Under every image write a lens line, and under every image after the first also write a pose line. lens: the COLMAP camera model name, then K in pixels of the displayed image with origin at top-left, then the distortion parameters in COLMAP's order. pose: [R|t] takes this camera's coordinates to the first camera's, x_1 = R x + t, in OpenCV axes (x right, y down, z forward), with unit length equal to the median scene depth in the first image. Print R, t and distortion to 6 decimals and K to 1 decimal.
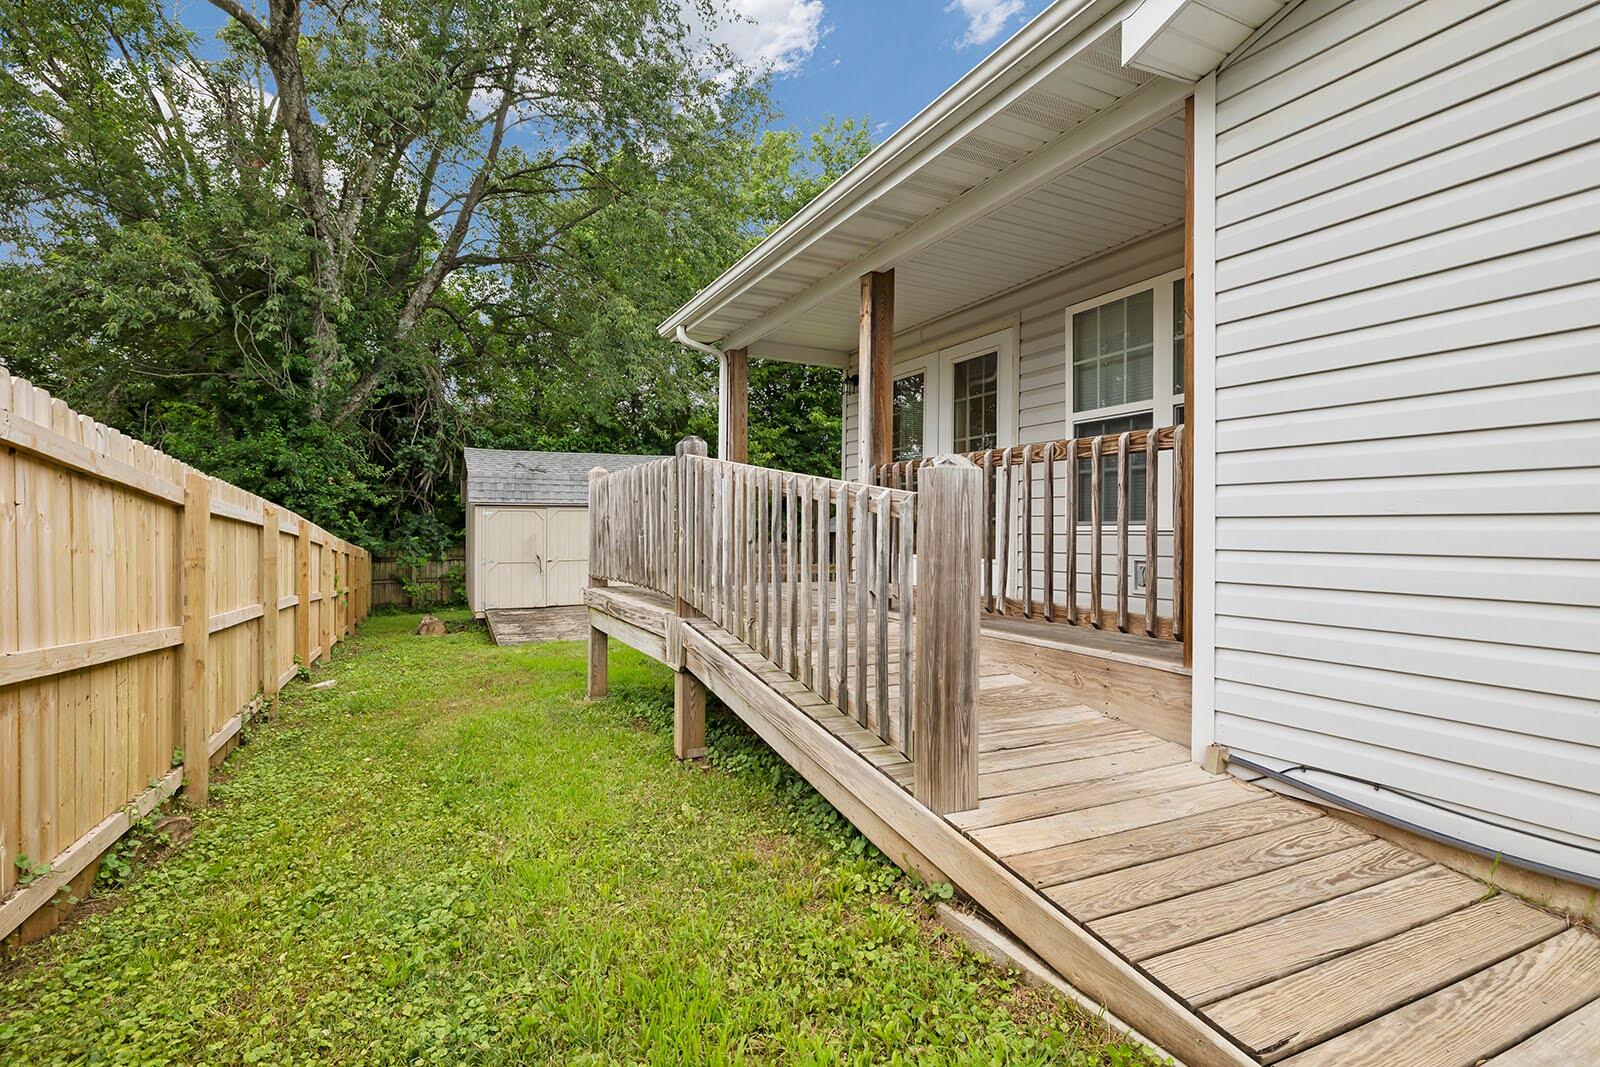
lens RADIAL K [[803.6, 0, 800.0], [0, 803.6, 533.5], [0, 0, 1]] dist [-0.001239, -0.000062]
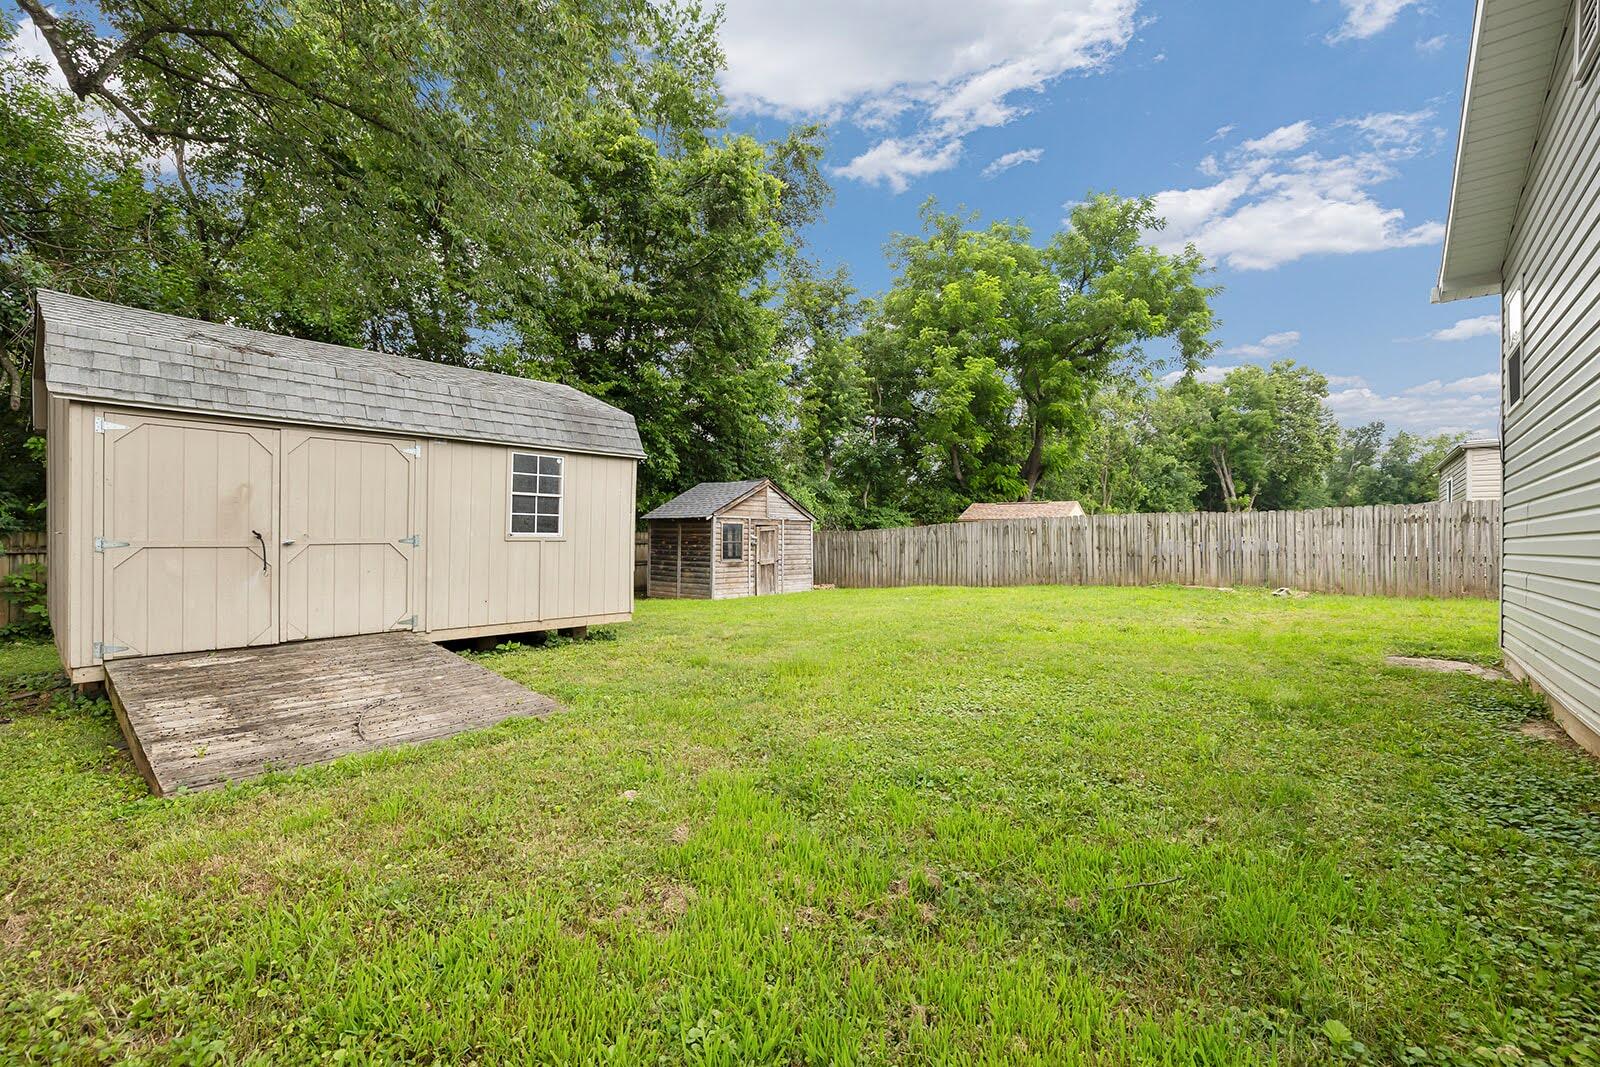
lens RADIAL K [[698.0, 0, 804.6], [0, 698.0, 542.4], [0, 0, 1]] dist [0.001301, 0.000307]
pose [[0.912109, 0.002476, 0.409941, -0.203875], [-0.004709, 0.999979, 0.004437, 0.029725], [-0.409921, -0.005978, 0.912101, 0.508766]]
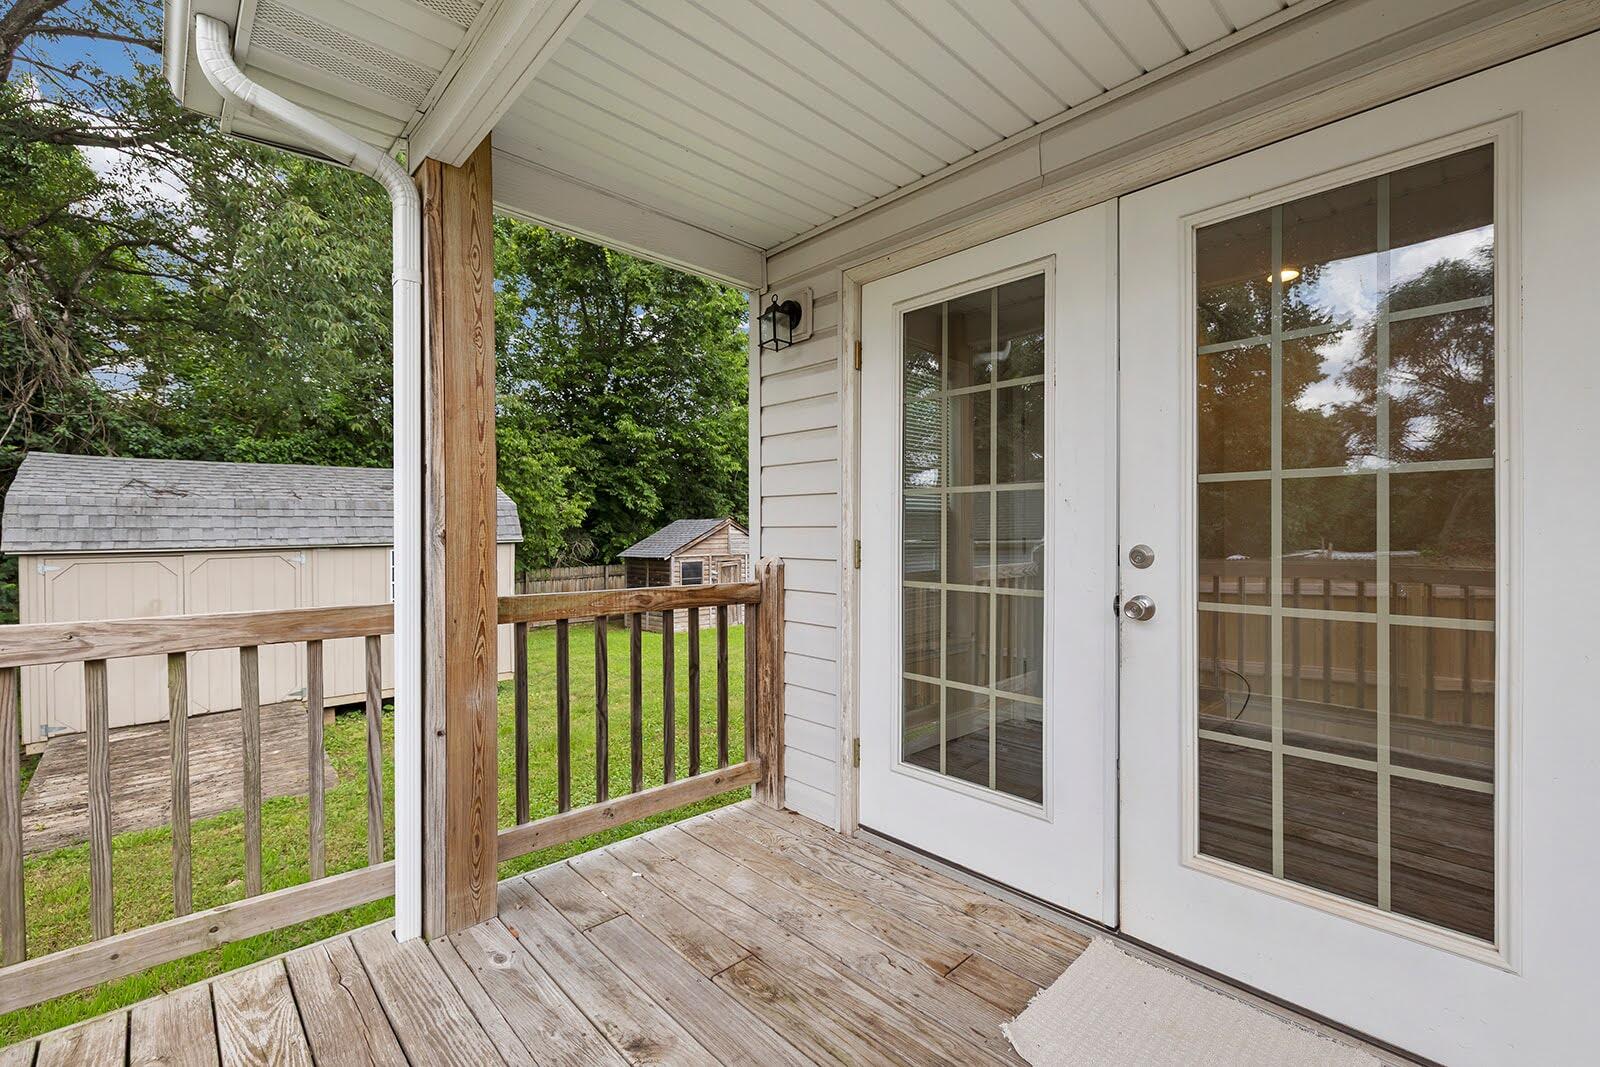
lens RADIAL K [[679.8, 0, 797.0], [0, 679.8, 538.7], [0, 0, 1]] dist [-0.001784, -0.000270]
pose [[0.959754, -0.011553, 0.280603, -0.013860], [0.008703, 0.999897, 0.011402, -0.045771], [-0.280706, -0.008501, 0.959756, 0.375035]]
